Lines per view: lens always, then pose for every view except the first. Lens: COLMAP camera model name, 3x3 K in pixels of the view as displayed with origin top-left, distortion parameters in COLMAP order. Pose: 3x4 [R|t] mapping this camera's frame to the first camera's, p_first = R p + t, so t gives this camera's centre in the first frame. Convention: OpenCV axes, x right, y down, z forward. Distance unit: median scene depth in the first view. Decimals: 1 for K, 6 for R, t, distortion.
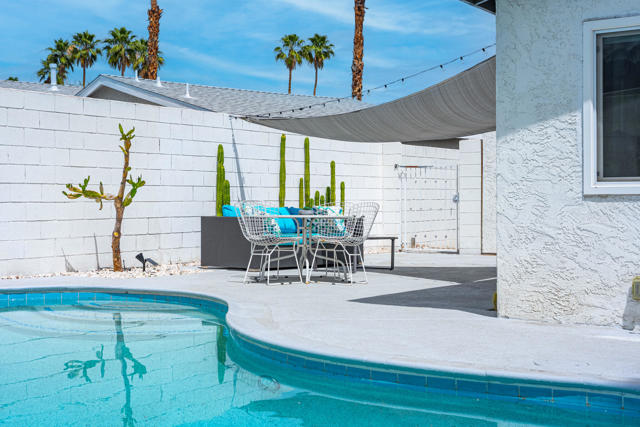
lens RADIAL K [[917.7, 0, 320.0], [0, 917.7, 212.8], [0, 0, 1]] dist [-0.003227, 0.000000]
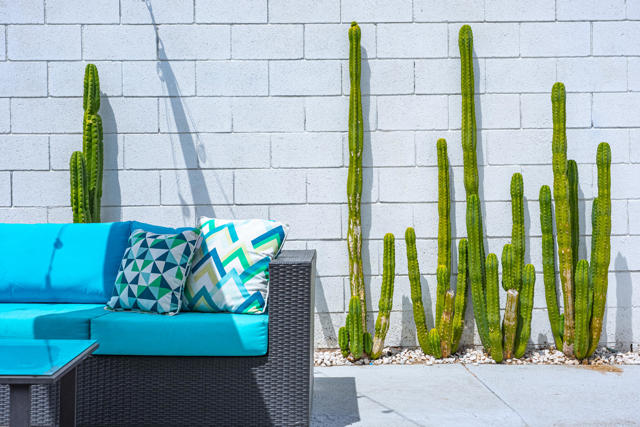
lens RADIAL K [[876.2, 0, 319.7], [0, 876.2, 212.6], [0, 0, 1]] dist [0.033020, 0.000000]
pose [[0.614479, -0.003198, -0.788926, 0.223621], [0.000134, 0.999992, -0.003949, -0.007558], [0.788933, 0.002320, 0.614475, 0.747525]]
